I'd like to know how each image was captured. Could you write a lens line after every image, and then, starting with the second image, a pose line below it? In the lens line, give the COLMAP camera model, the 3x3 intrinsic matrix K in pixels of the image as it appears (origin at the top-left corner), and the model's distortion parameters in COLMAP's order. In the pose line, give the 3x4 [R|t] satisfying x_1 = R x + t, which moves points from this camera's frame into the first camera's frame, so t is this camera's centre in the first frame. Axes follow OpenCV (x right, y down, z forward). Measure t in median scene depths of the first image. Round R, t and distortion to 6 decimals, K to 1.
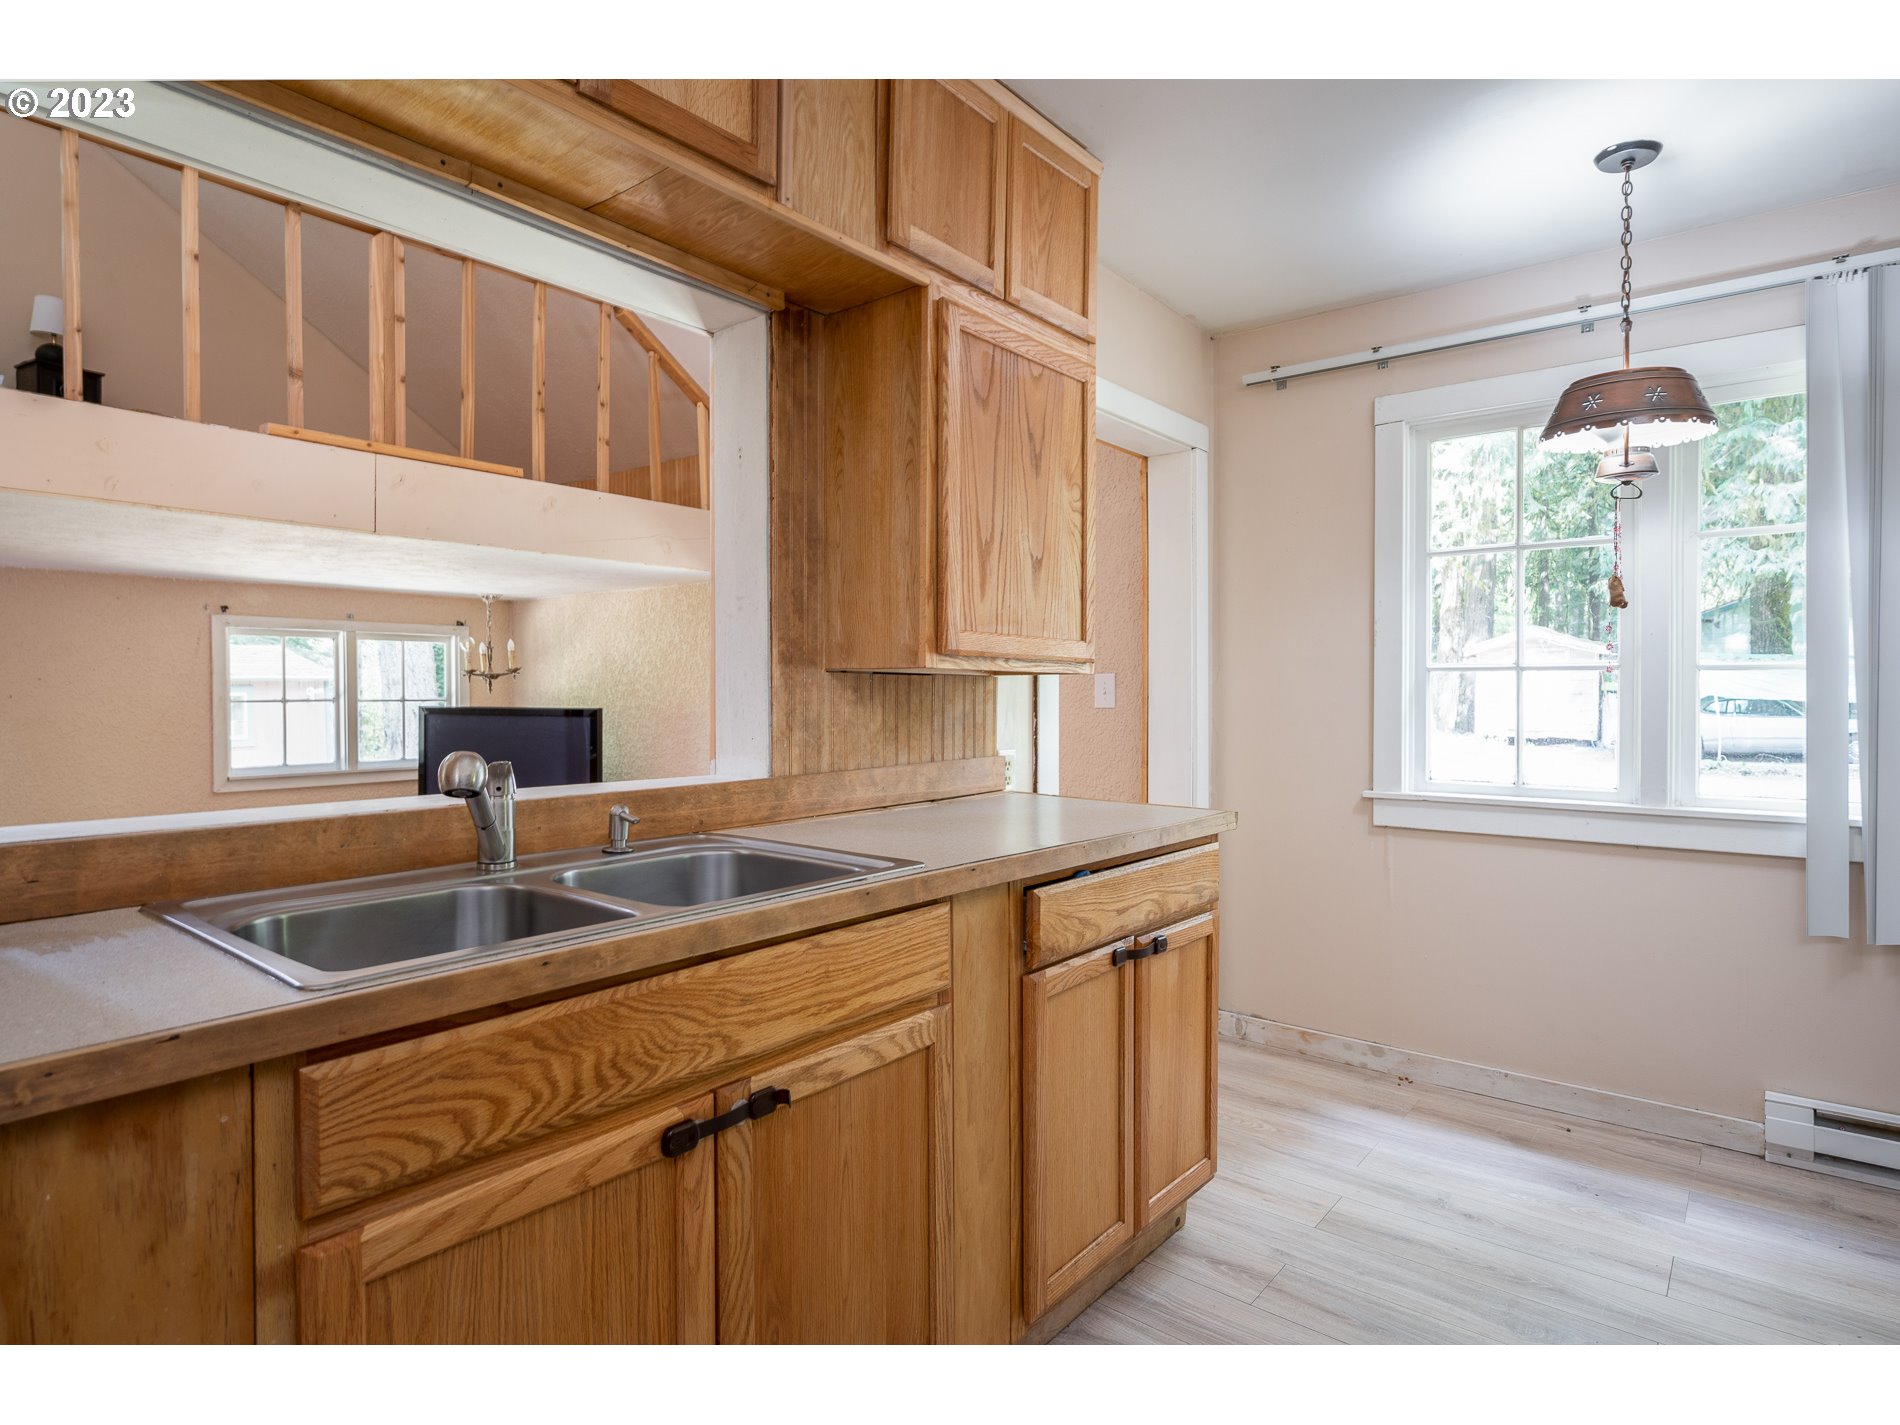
lens RADIAL K [[1011.8, 0, 950.0], [0, 1011.8, 712.5], [0, 0, 1]] dist [-0.000879, 0.000086]
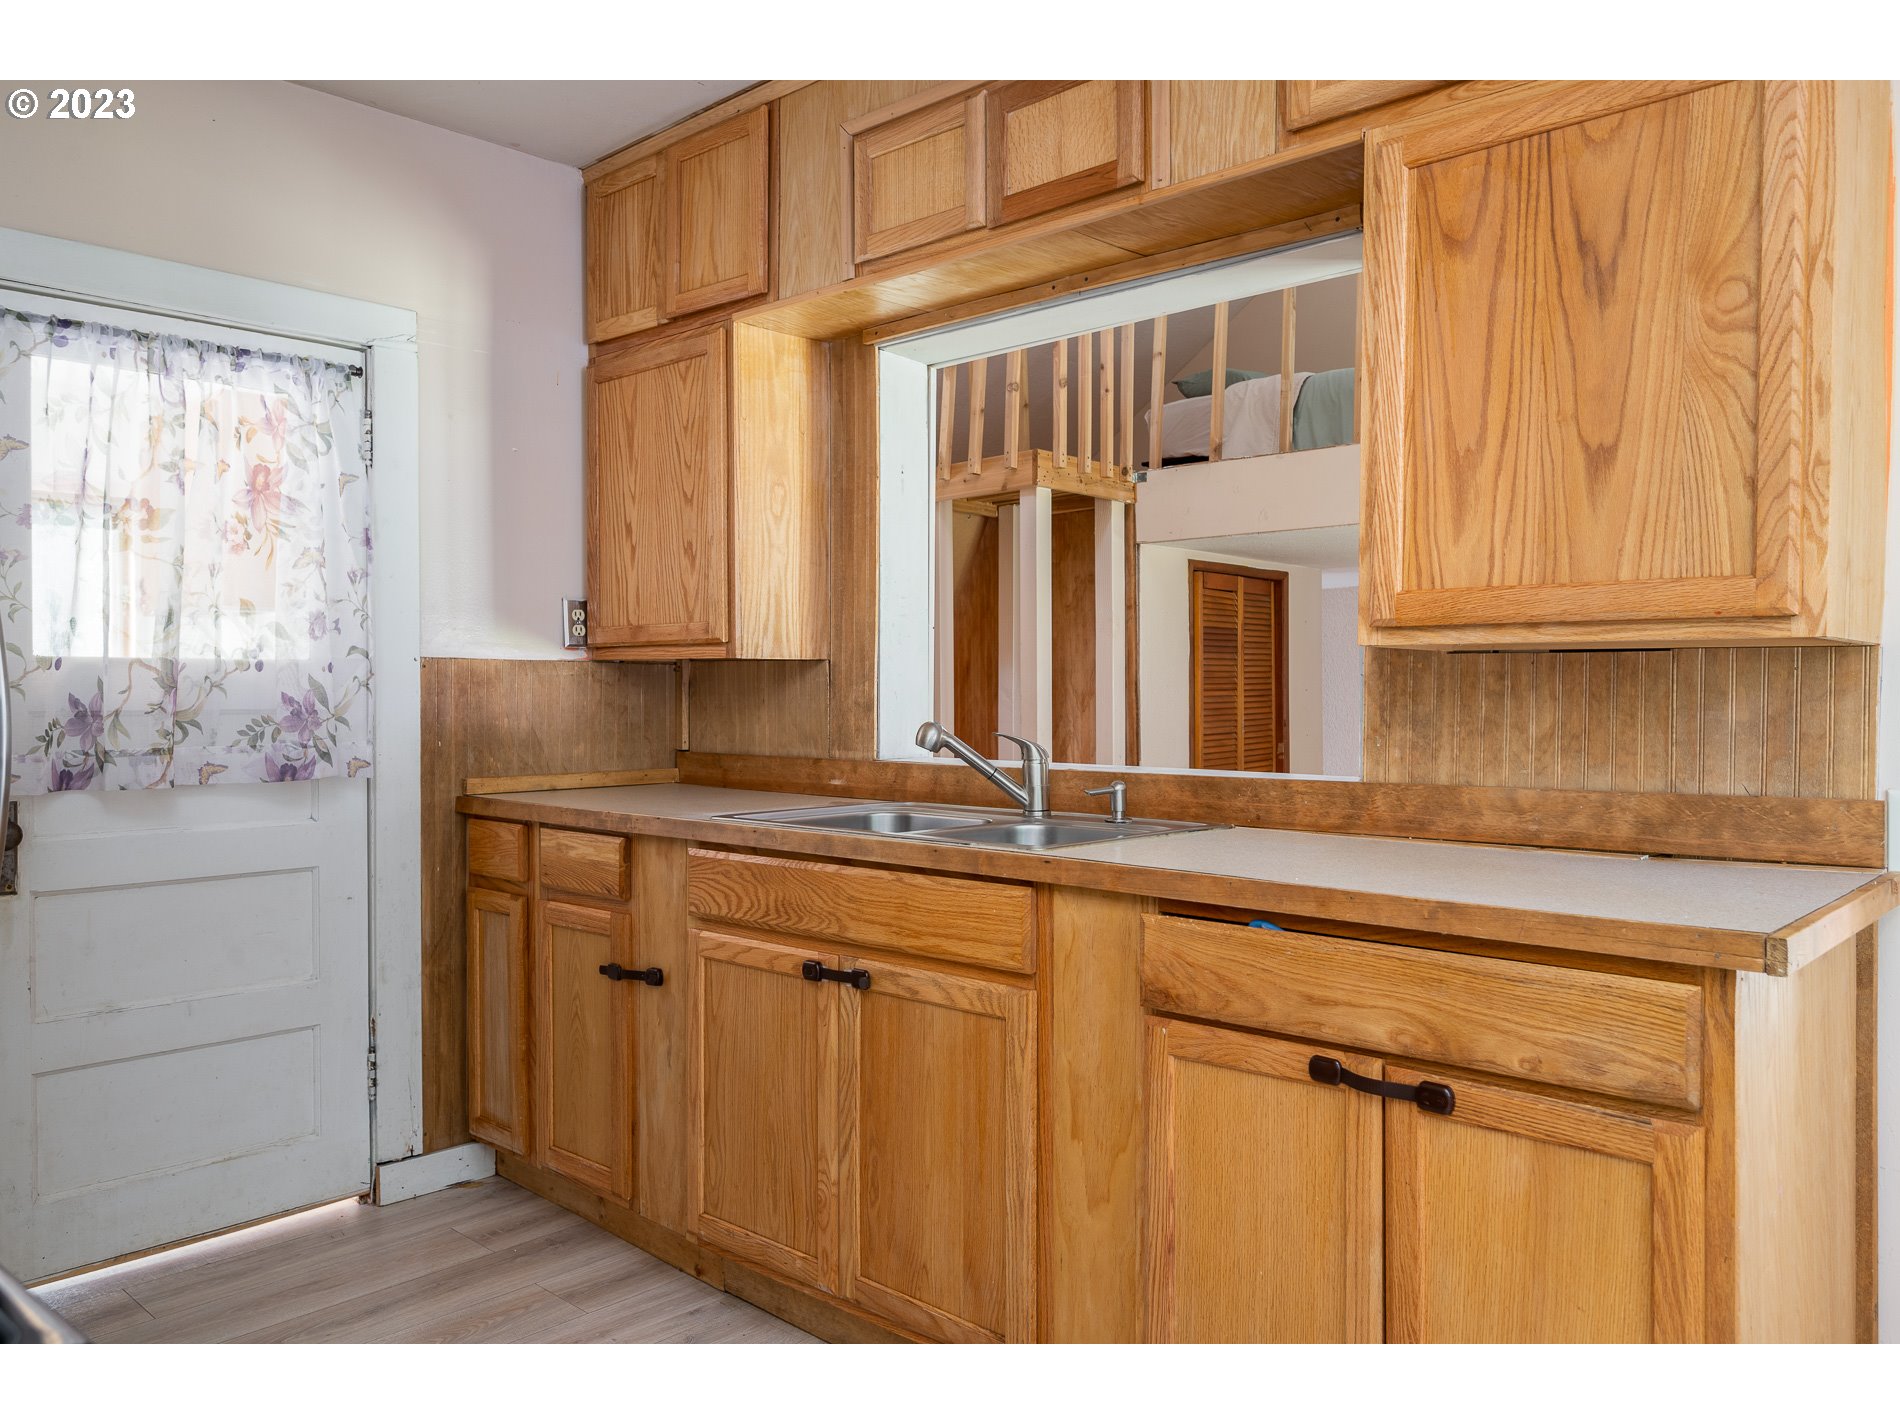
lens RADIAL K [[1459.6, 0, 950.0], [0, 1459.6, 712.5], [0, 0, 1]] dist [-0.007059, 0.001207]
pose [[-0.087493, 0.012604, -0.996085, 1.657099], [-0.017319, 0.999750, 0.014171, -0.006450], [0.996015, 0.018491, -0.087253, 1.201189]]
